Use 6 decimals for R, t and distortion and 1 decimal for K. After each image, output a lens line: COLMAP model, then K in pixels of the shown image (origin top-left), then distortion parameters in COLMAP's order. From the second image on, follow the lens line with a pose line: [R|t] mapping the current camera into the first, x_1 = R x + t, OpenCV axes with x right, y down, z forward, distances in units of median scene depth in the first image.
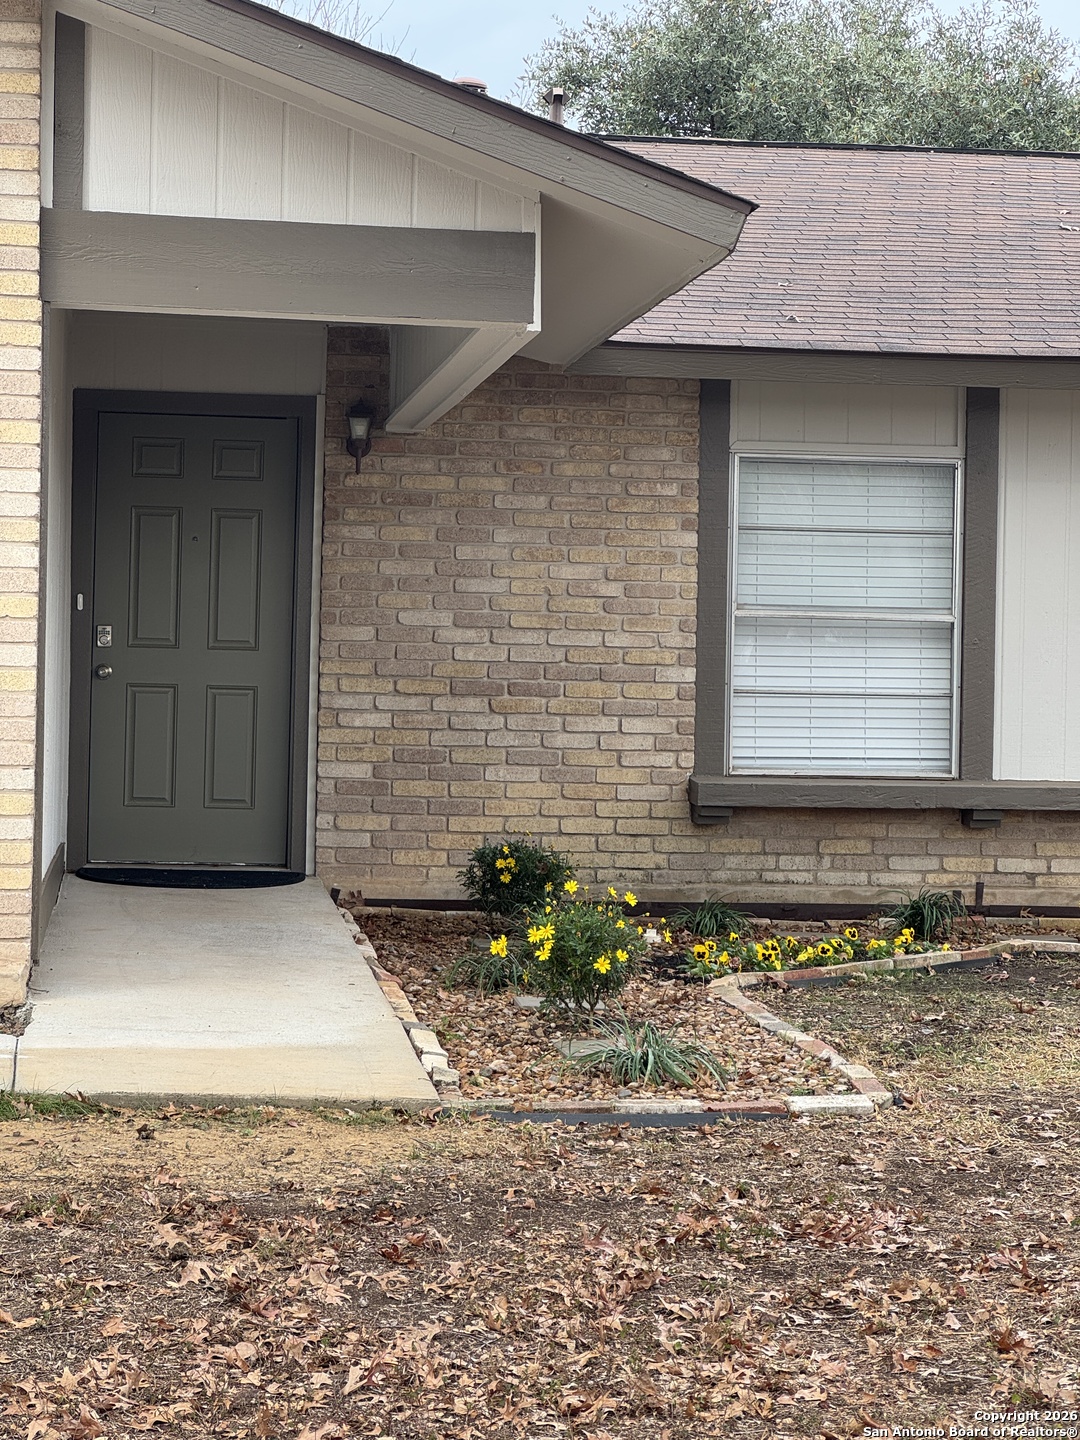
lens RADIAL K [[3237.6, 0, 540.0], [0, 3237.6, 720.0], [0, 0, 1]] dist [-0.265793, 0.185772]
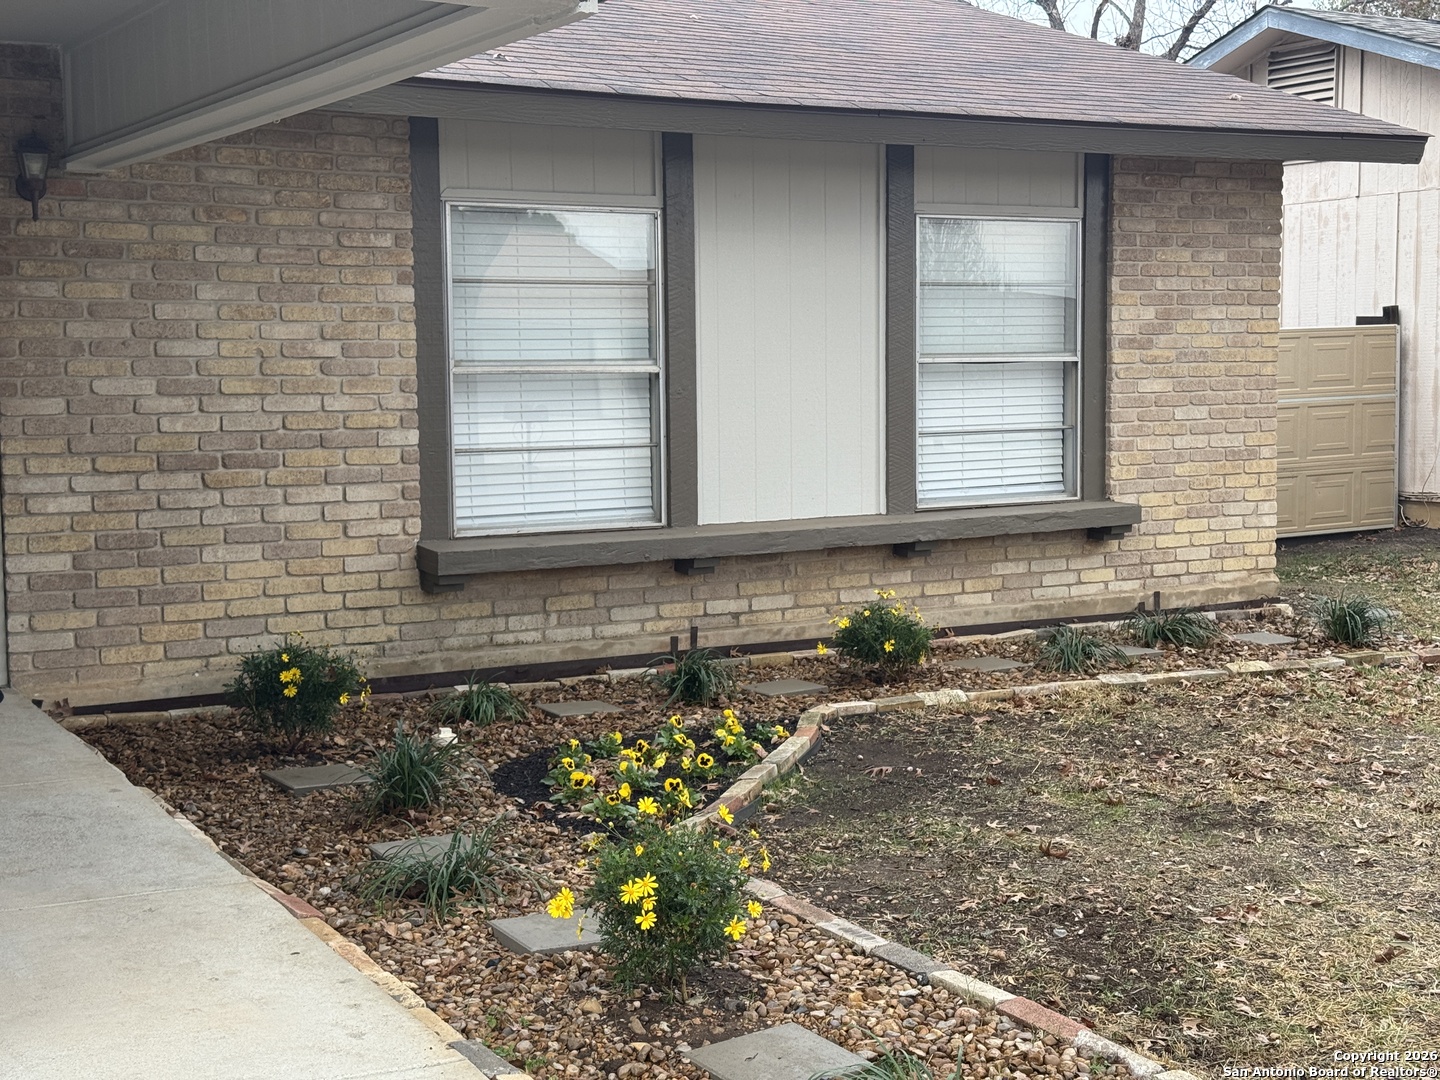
lens RADIAL K [[2057.7, 0, 720.0], [0, 2057.7, 540.0], [0, 0, 1]] dist [0.251359, -0.451520]
pose [[0.926465, -0.060857, 0.371428, -0.099219], [0.032764, 0.996136, 0.081488, -0.030719], [-0.374951, -0.063326, 0.924879, 0.400048]]
